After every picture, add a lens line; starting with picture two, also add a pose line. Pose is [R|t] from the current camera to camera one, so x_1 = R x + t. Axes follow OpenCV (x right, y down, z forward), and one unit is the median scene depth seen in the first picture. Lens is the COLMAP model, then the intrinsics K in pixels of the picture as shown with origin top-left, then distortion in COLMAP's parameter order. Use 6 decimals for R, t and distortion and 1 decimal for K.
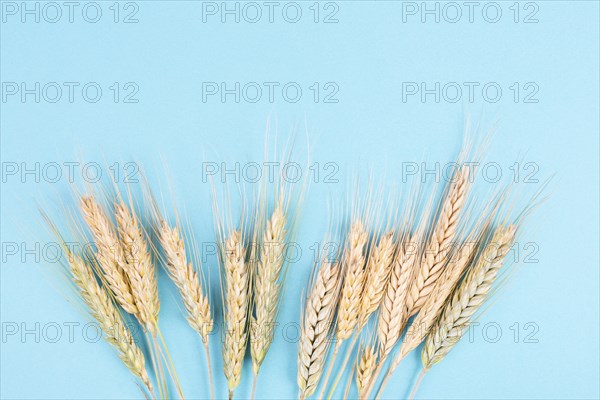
lens RADIAL K [[299.7, 0, 300.0], [0, 299.7, 200.0], [0, 0, 1]] dist [0.001524, -0.000749]
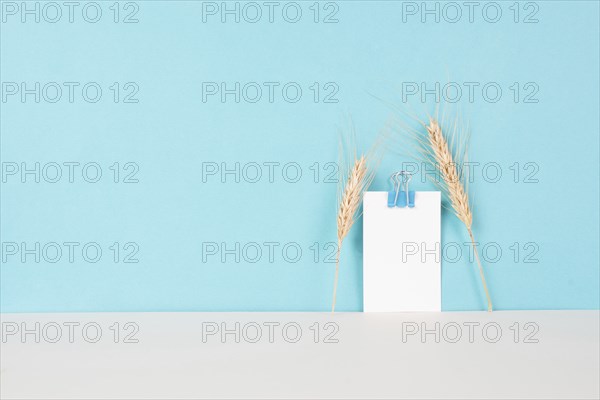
lens RADIAL K [[299.7, 0, 300.0], [0, 299.7, 200.0], [0, 0, 1]] dist [0.001524, -0.000749]
pose [[1.000000, 0.000595, -0.000101, -0.000129], [-0.000595, 1.000000, 0.000650, -0.534491], [0.000101, -0.000650, 1.000000, 0.000180]]
